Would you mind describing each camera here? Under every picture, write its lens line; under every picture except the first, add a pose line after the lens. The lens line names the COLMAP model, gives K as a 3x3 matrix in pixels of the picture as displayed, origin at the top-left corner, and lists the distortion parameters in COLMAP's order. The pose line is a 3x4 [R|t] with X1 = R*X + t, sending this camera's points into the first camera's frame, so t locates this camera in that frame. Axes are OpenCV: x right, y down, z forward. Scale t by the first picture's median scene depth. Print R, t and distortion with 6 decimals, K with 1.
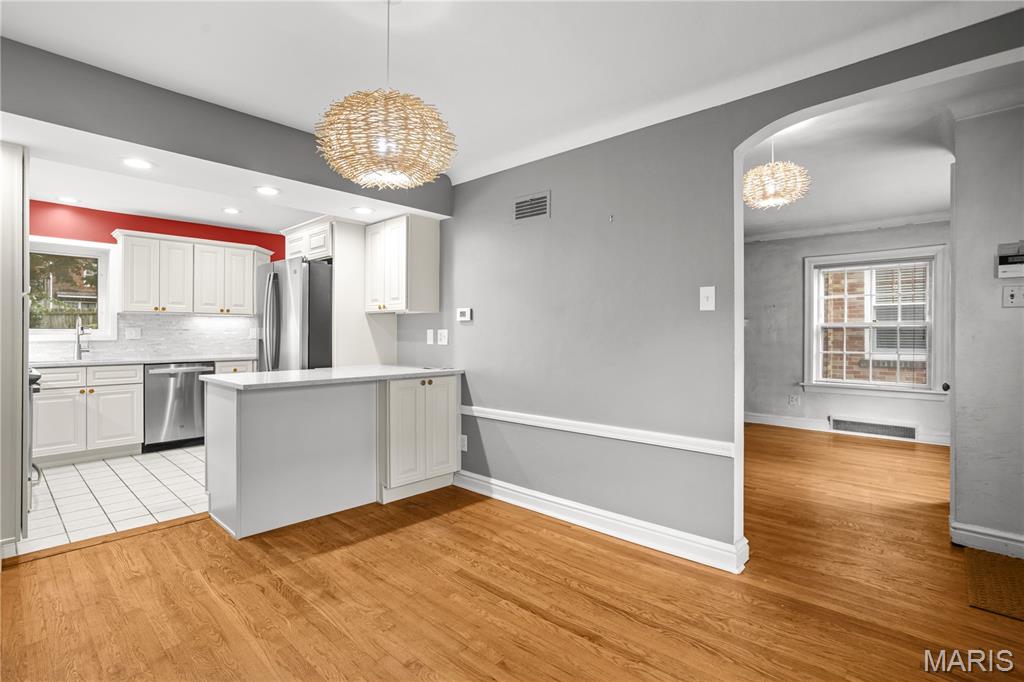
lens RADIAL K [[487.3, 0, 508.0], [0, 487.3, 335.5], [0, 0, 1]] dist [-0.021103, 0.006537]
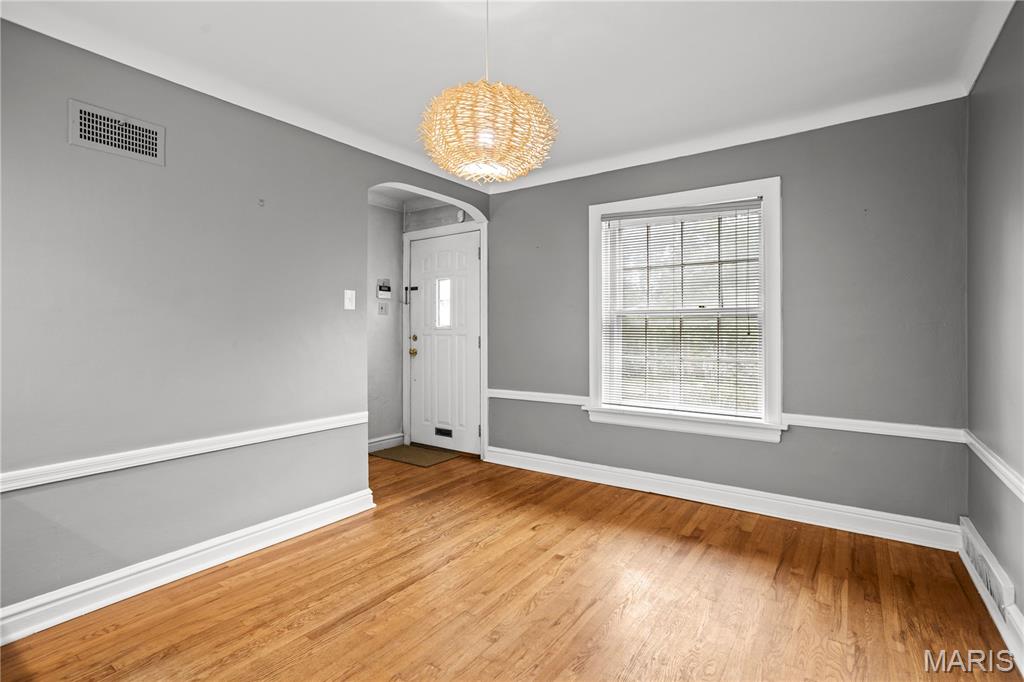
lens RADIAL K [[487.3, 0, 510.6], [0, 487.3, 332.5], [0, 0, 1]] dist [-0.021103, 0.006537]
pose [[-0.126127, -0.008579, 0.991977, -0.870302], [0.001867, 0.999959, 0.008886, -0.004202], [-0.992012, 0.002973, -0.126105, 0.752867]]
